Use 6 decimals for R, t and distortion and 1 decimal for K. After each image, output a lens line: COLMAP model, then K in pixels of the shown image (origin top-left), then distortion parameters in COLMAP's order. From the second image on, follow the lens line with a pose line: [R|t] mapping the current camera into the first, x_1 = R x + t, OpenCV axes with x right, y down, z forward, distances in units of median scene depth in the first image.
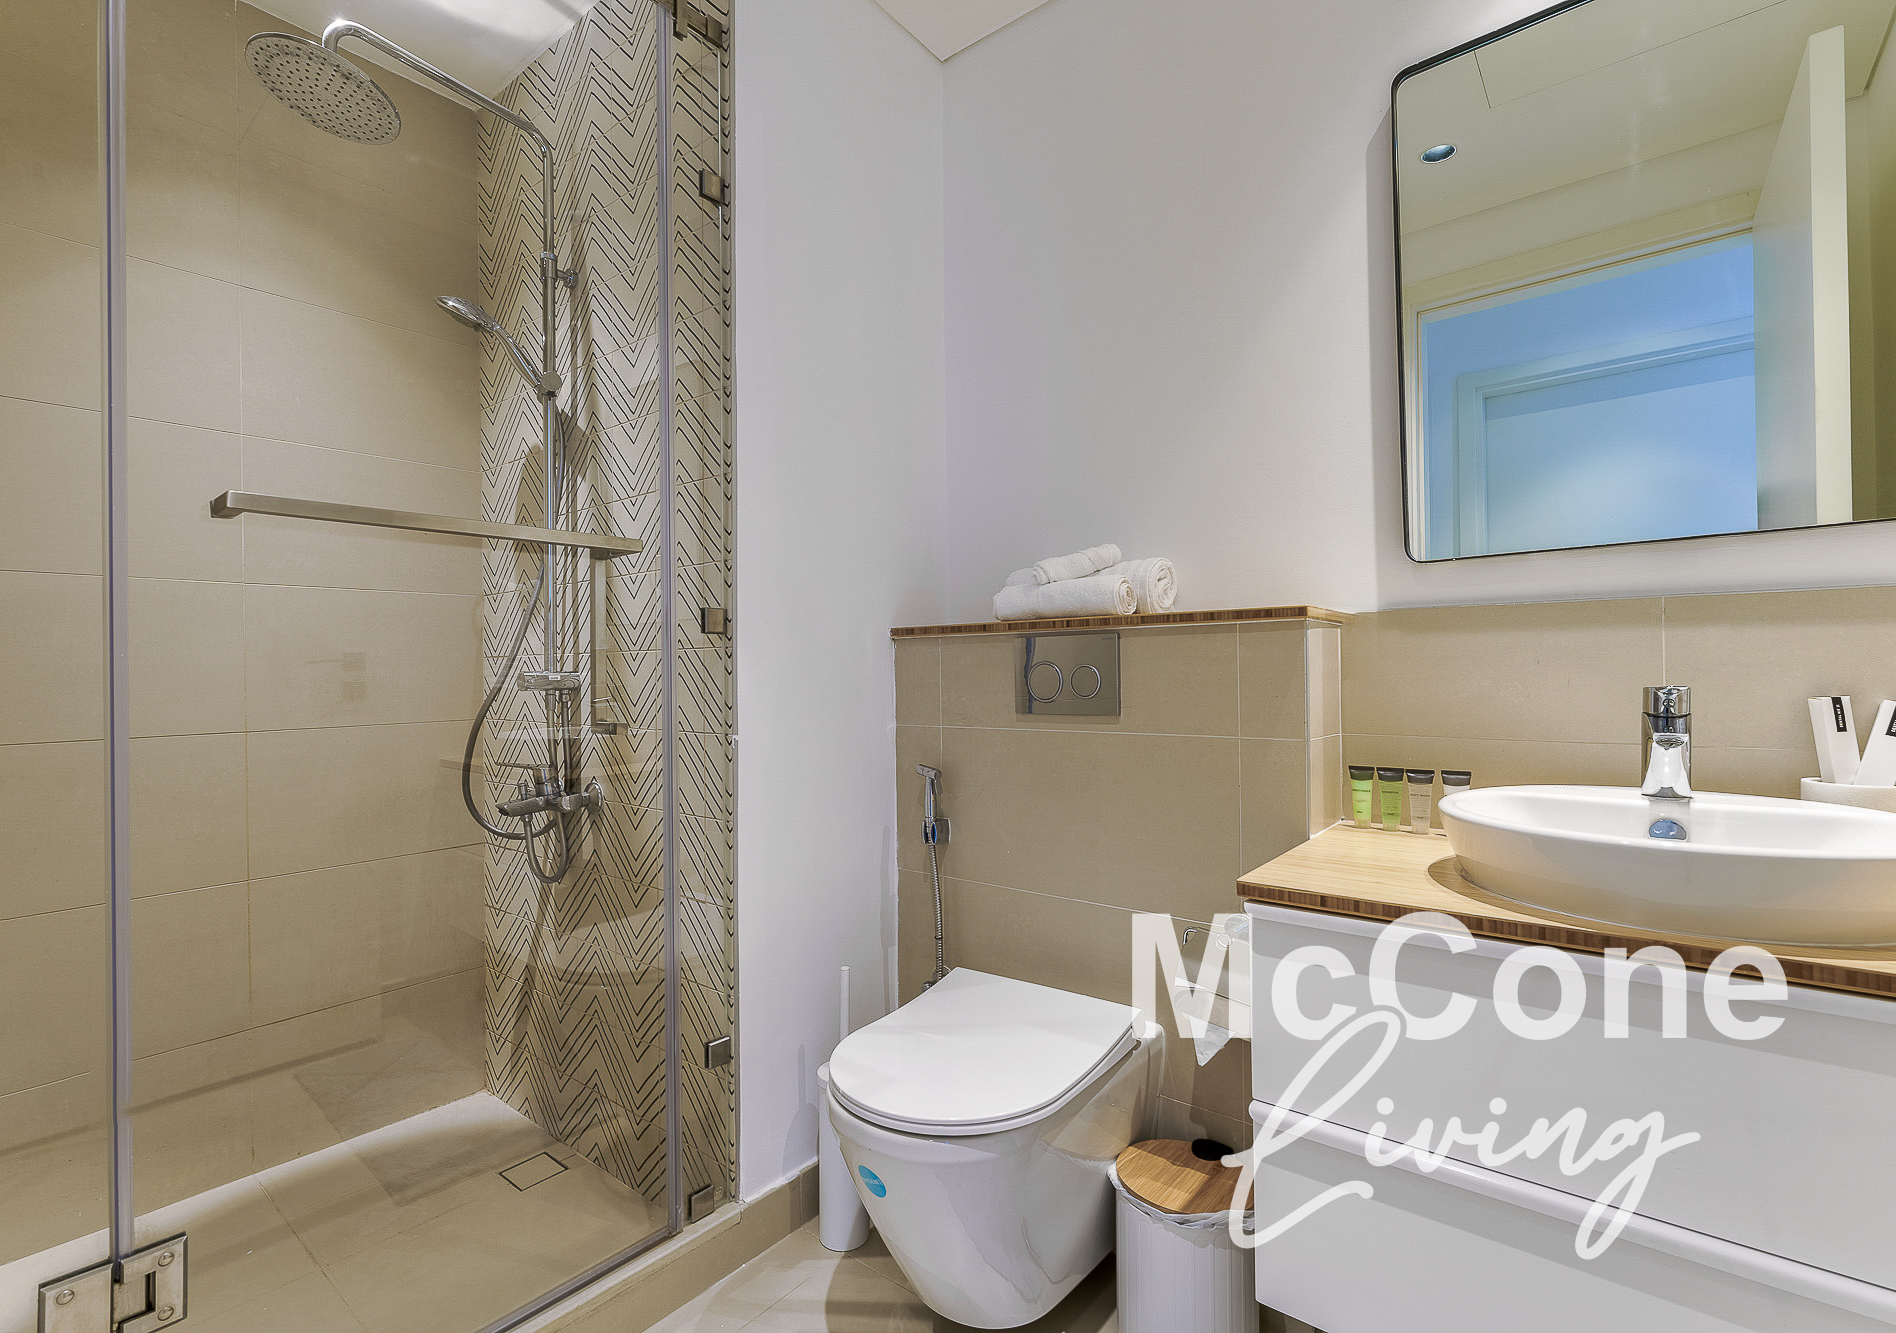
lens RADIAL K [[858.0, 0, 947.9], [0, 858.0, 668.2], [0, 0, 1]] dist [-0.000688, -0.000081]
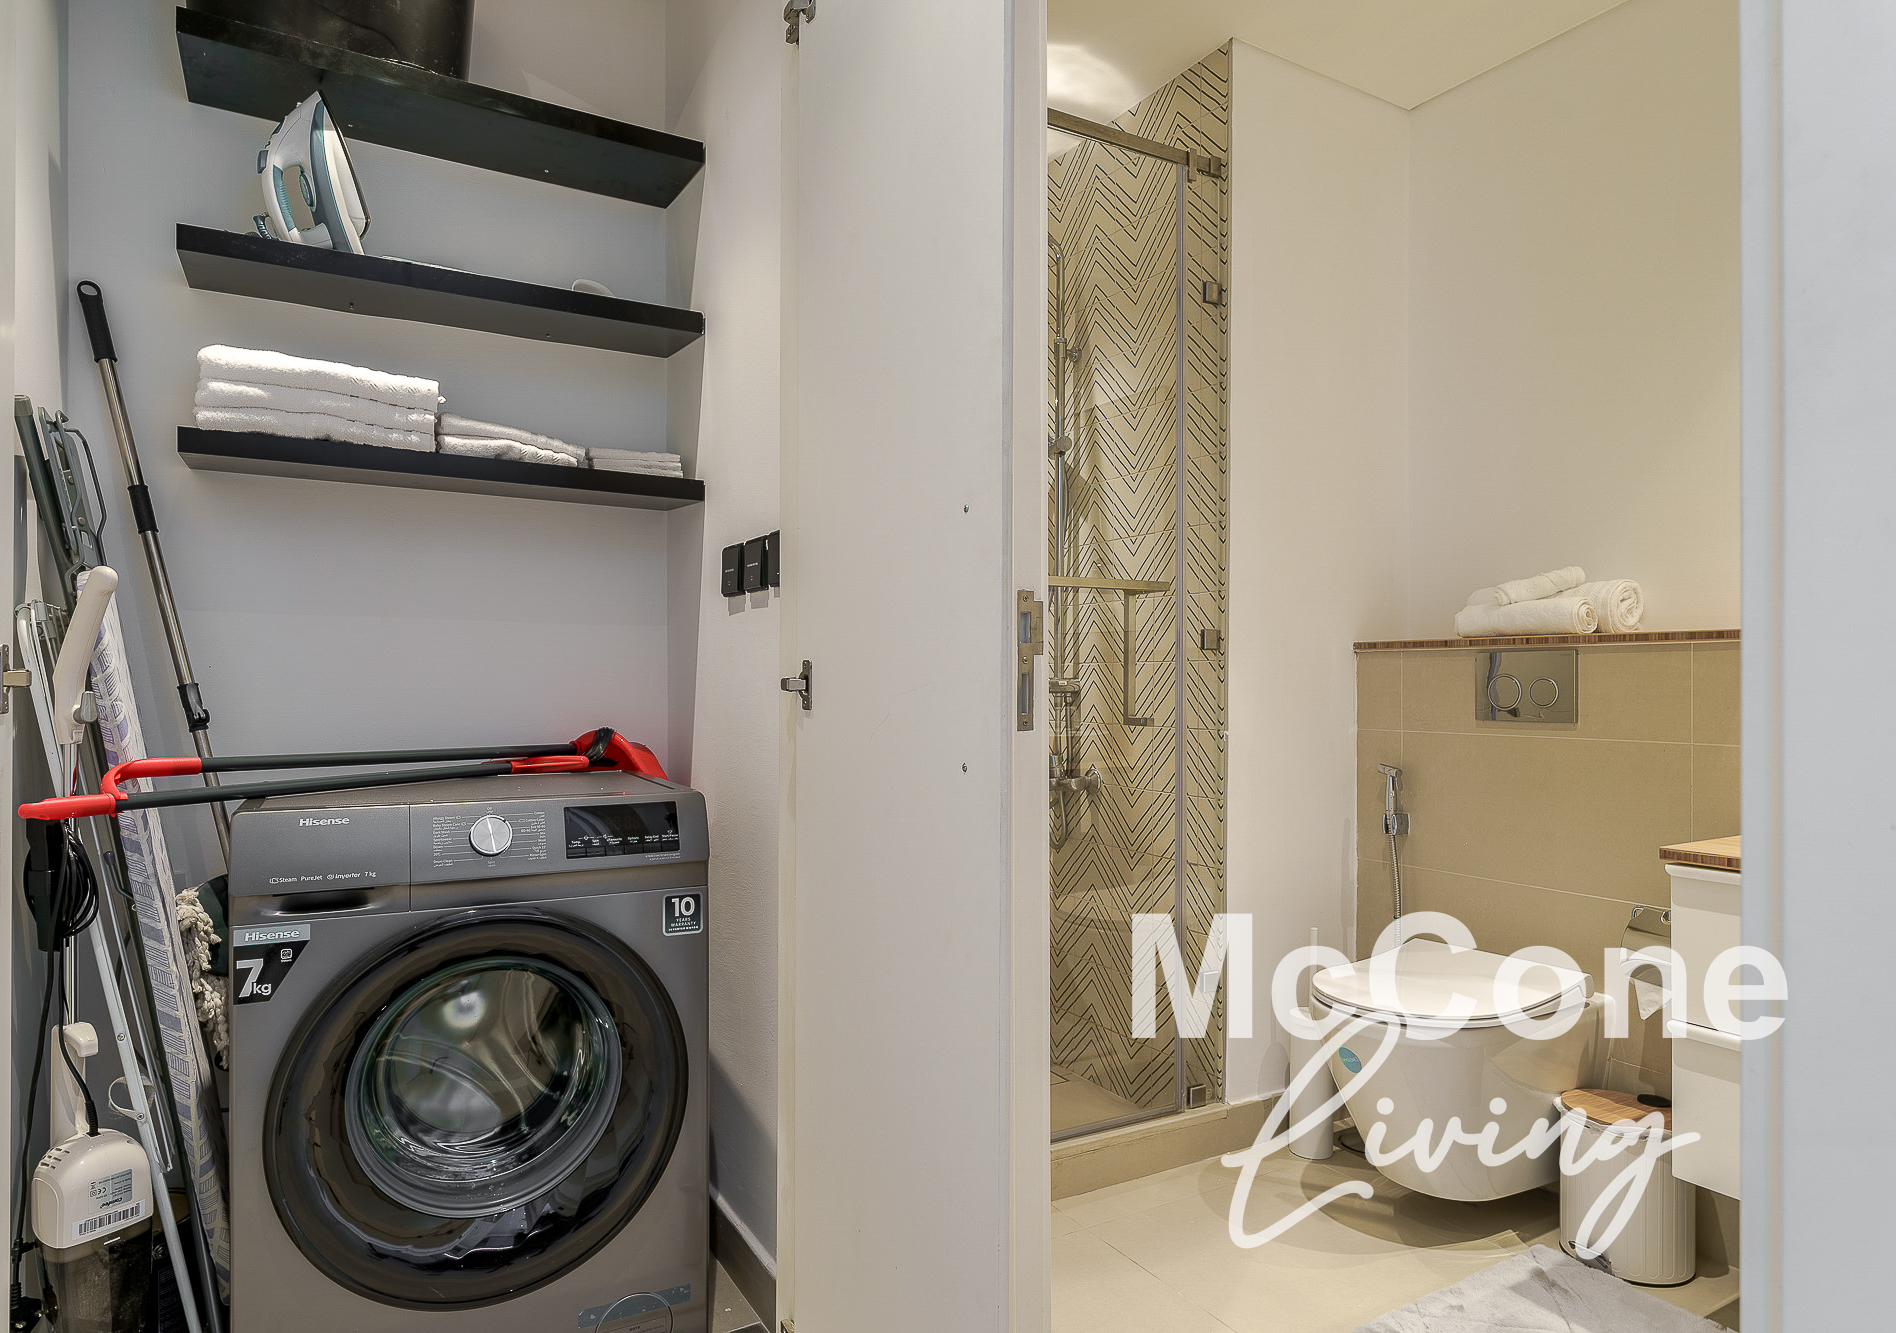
lens RADIAL K [[1094.7, 0, 946.6], [0, 1094.7, 682.8], [0, 0, 1]] dist [0.000288, -0.003995]
pose [[0.928389, 0.012635, -0.371396, -0.032495], [-0.009589, 0.999904, 0.010045, -0.004028], [0.371487, -0.005764, 0.928420, -0.592166]]
